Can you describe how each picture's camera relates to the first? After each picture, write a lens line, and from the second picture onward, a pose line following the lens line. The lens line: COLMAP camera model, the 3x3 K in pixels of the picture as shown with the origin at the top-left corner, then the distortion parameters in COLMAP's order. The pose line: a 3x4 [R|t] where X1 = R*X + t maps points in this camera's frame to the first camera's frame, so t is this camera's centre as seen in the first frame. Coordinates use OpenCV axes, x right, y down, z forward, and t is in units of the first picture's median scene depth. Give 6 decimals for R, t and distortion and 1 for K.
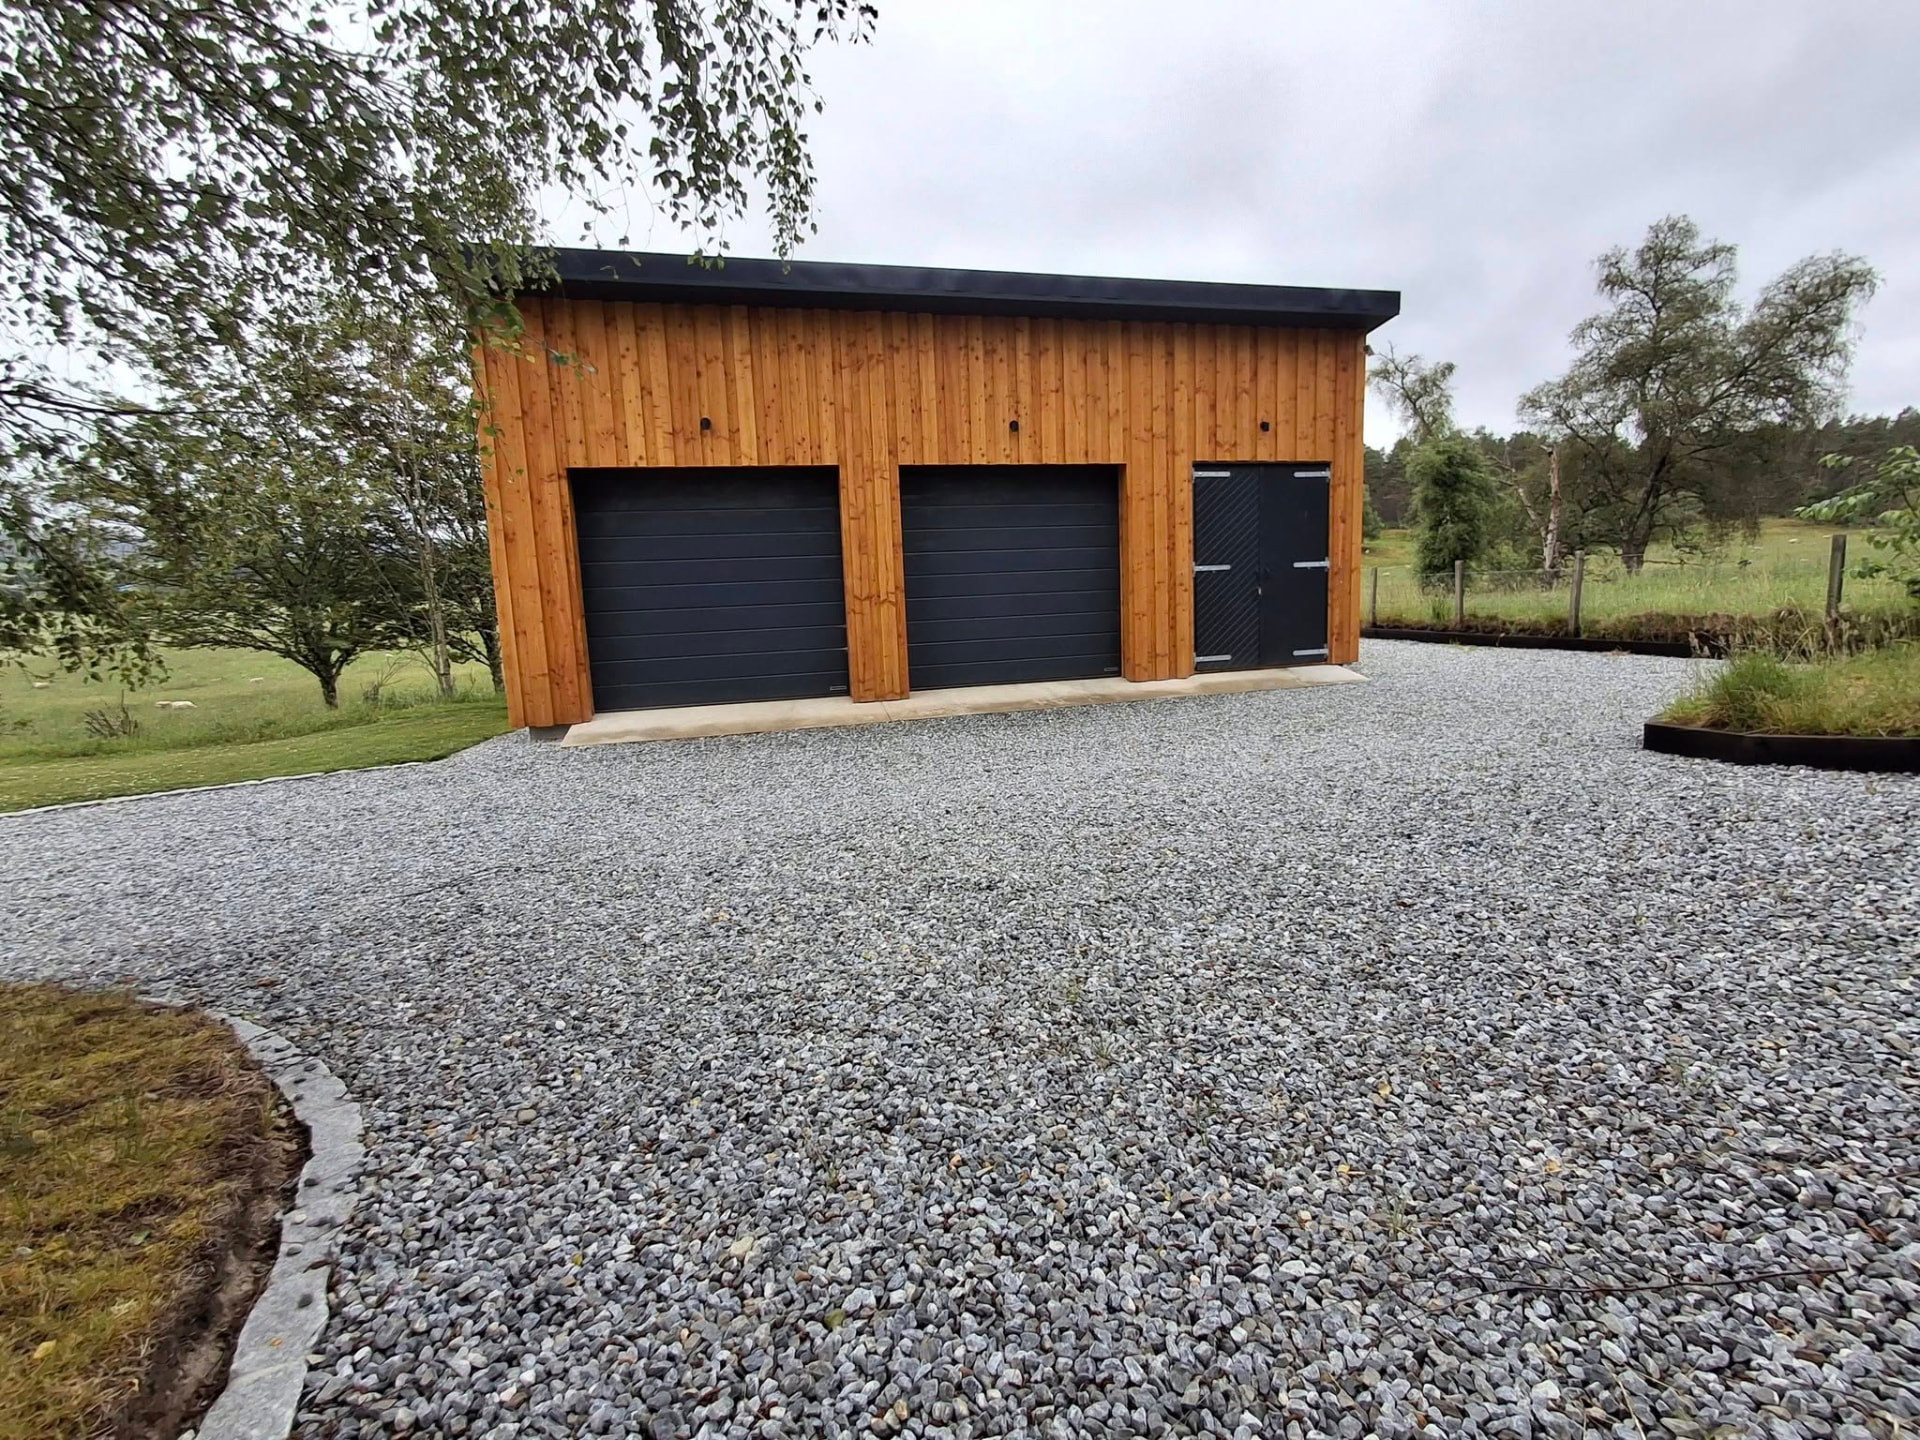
lens RADIAL K [[760.7, 0, 960.0], [0, 760.7, 720.0], [0, 0, 1]] dist [-0.000113, -0.000010]
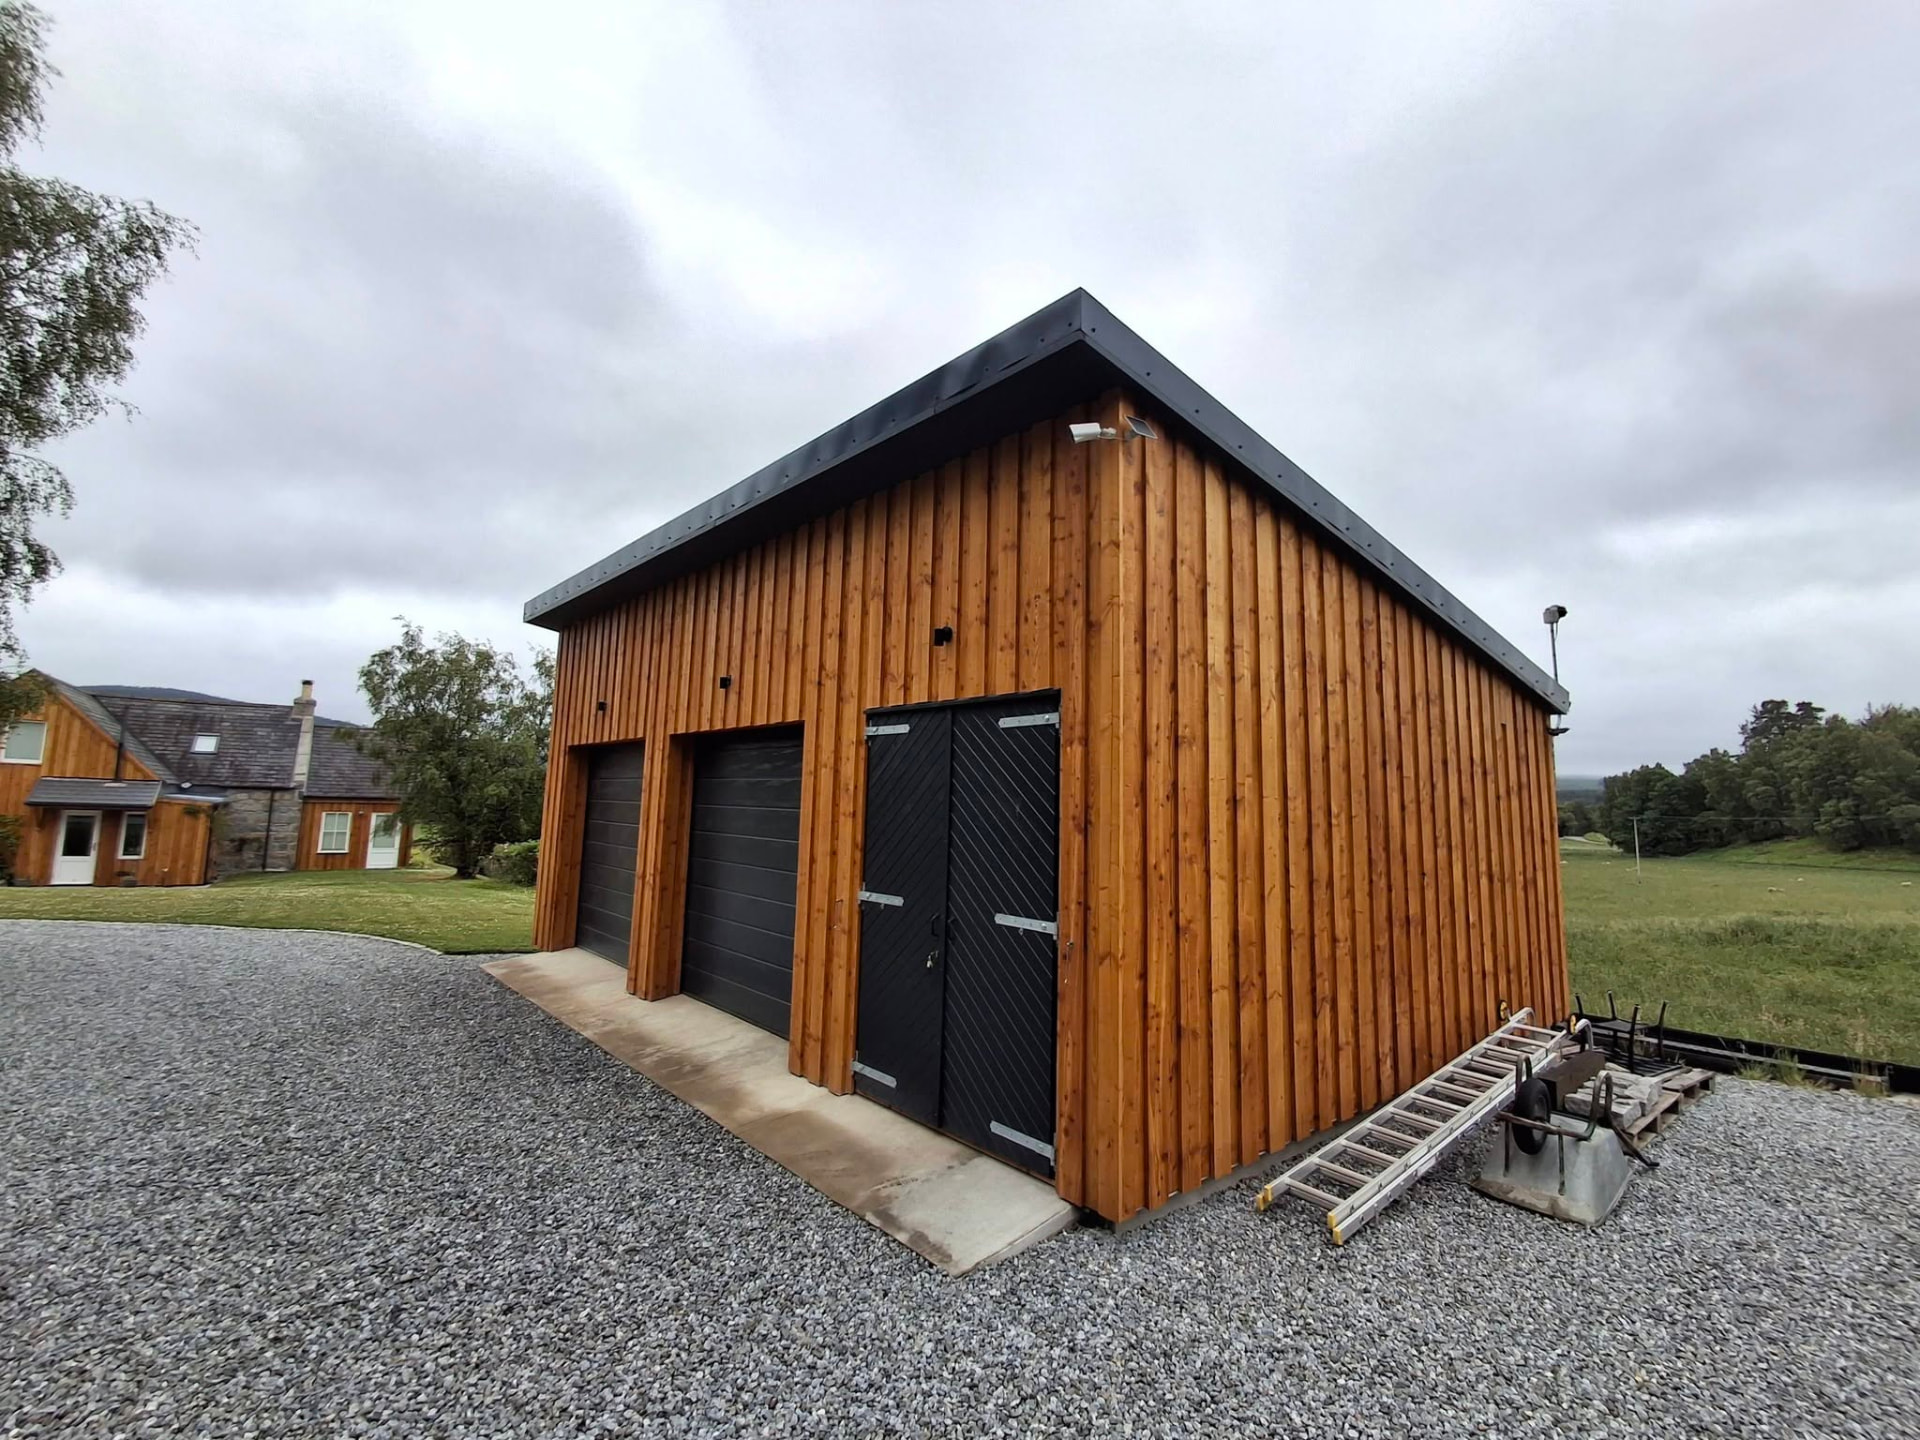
lens RADIAL K [[760.7, 0, 960.0], [0, 760.7, 720.0], [0, 0, 1]] dist [-0.000113, -0.000010]
pose [[0.573873, -0.035180, -0.818188, 0.816957], [-0.147909, 0.978195, -0.145802, -0.255884], [0.805477, 0.204689, 0.556156, 0.728532]]
